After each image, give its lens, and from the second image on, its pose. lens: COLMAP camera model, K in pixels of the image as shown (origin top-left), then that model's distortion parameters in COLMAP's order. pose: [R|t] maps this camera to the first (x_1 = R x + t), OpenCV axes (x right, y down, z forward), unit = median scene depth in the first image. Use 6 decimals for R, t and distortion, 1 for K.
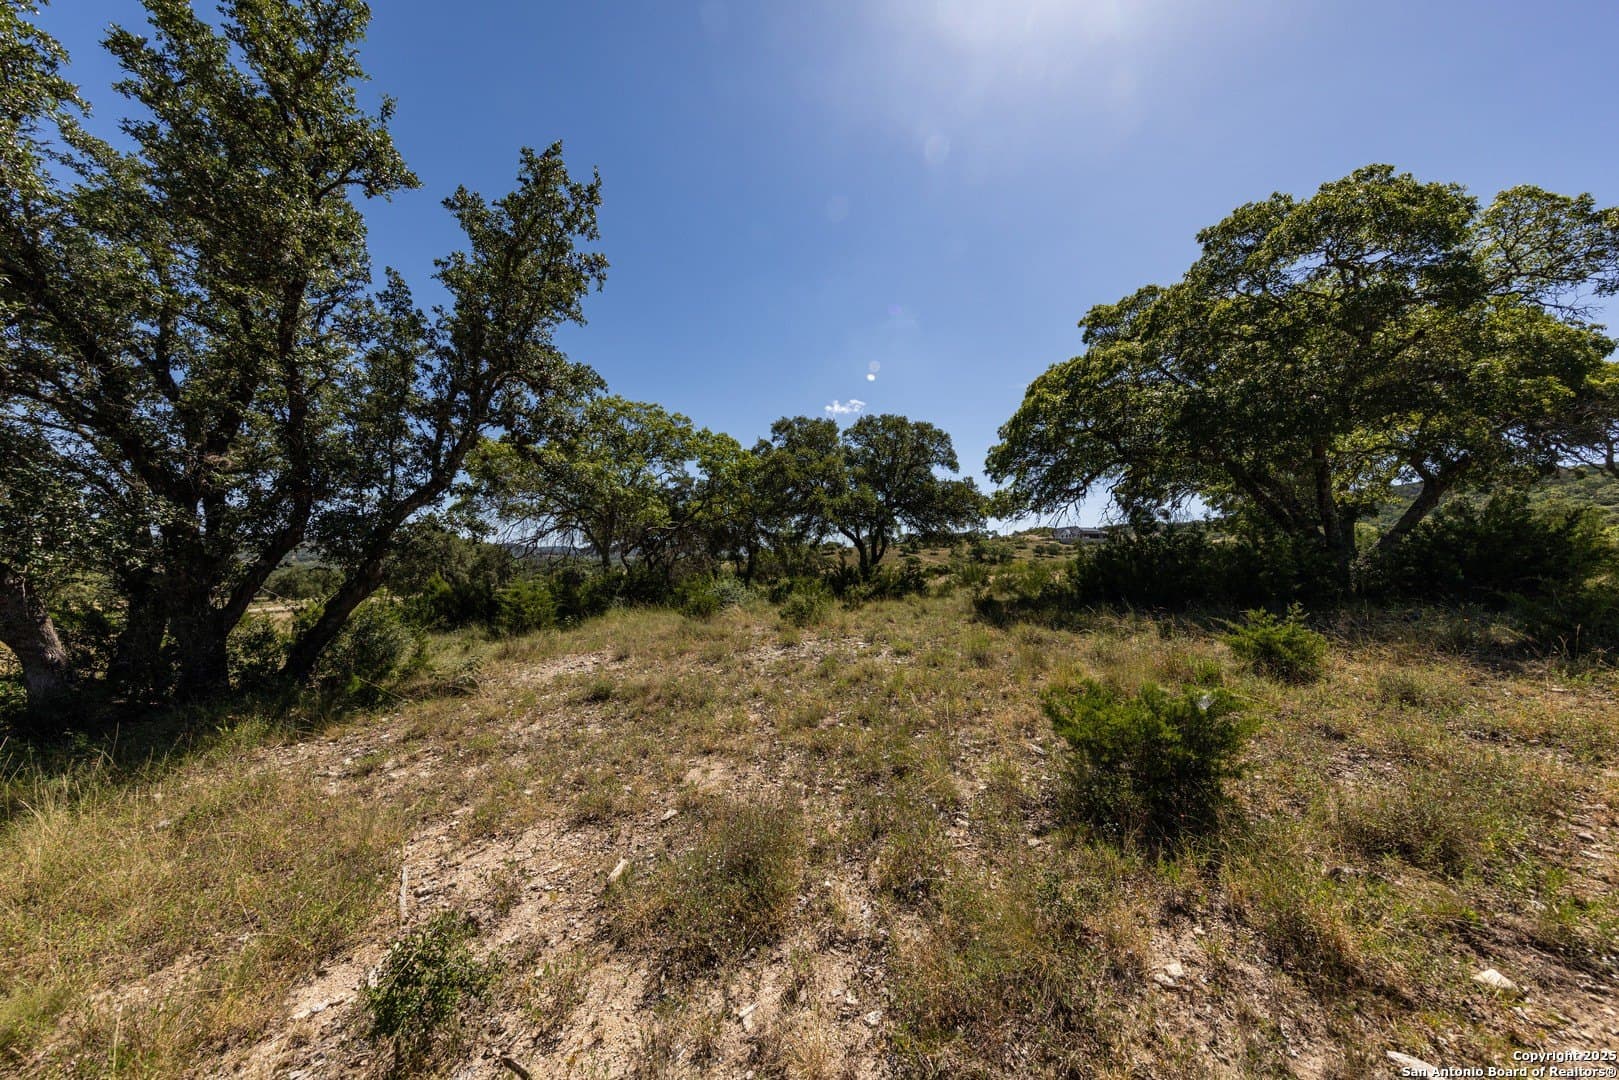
lens RADIAL K [[500.0, 0, 804.1], [0, 500.0, 544.2], [0, 0, 1]] dist [0.000218, -0.000055]
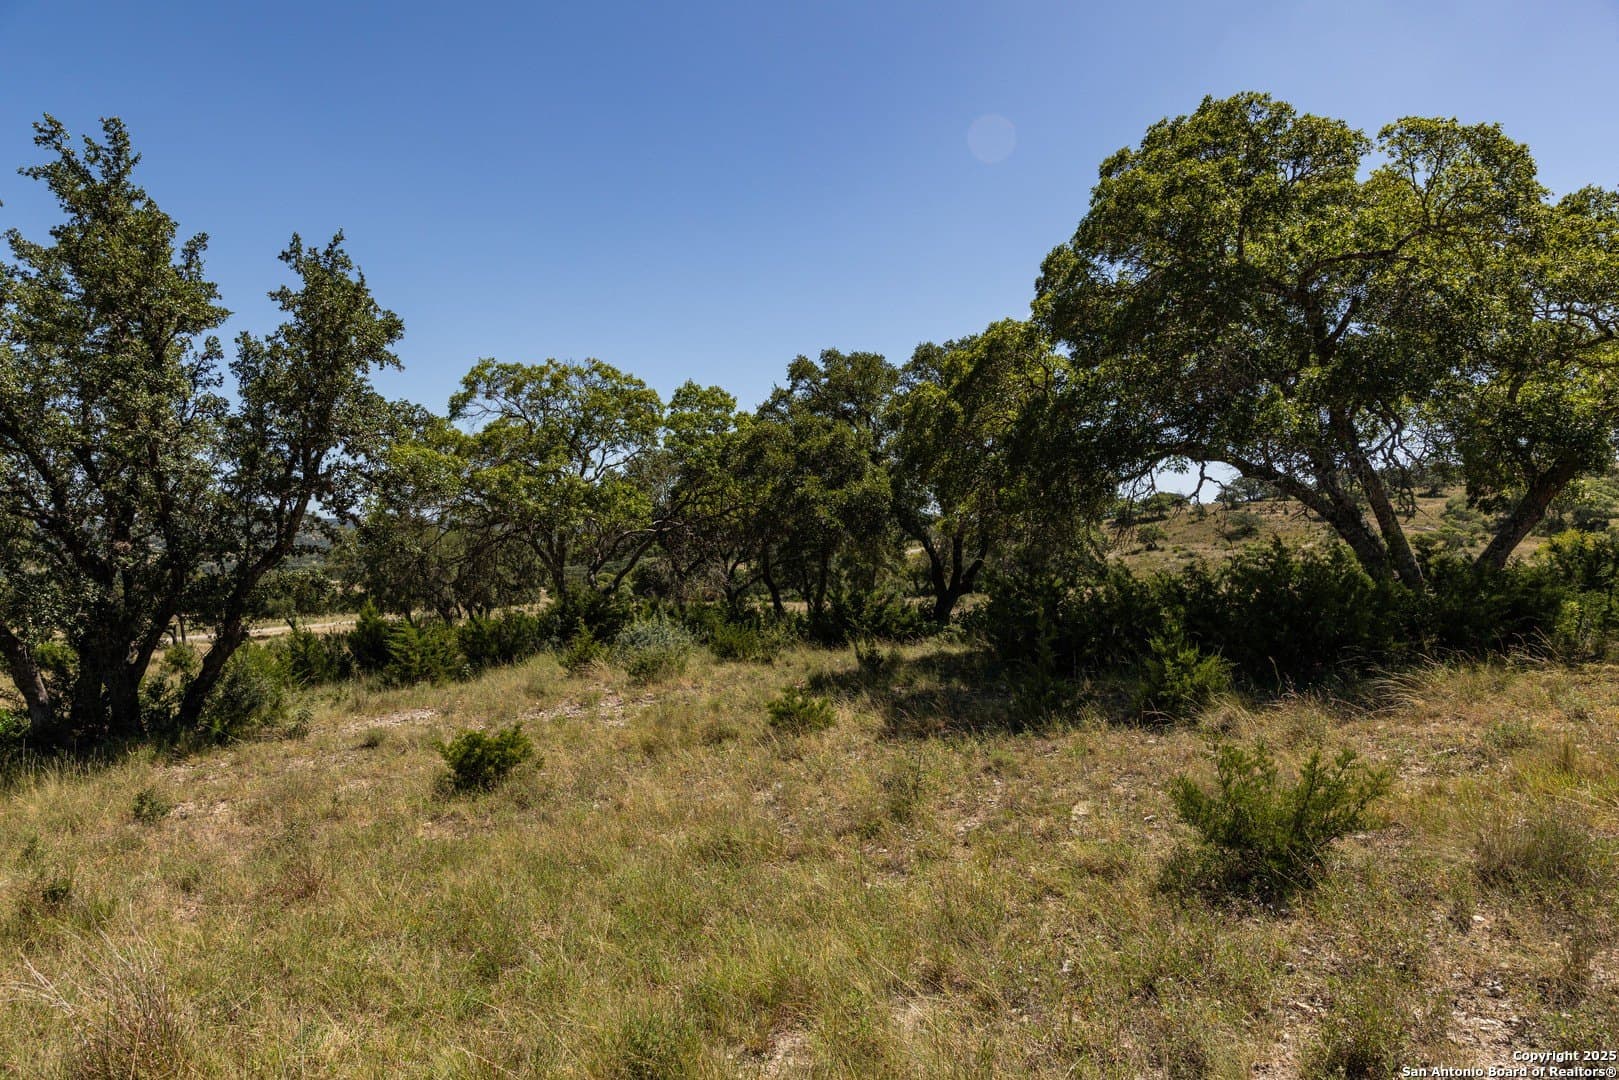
lens RADIAL K [[1034.9, 0, 791.5], [0, 1034.9, 541.6], [0, 0, 1]] dist [-0.003996, -0.000808]
pose [[0.944664, -0.025900, -0.327014, 1.074140], [0.039814, 0.998561, 0.035926, -0.176467], [0.325613, -0.046957, 0.944336, -0.766614]]
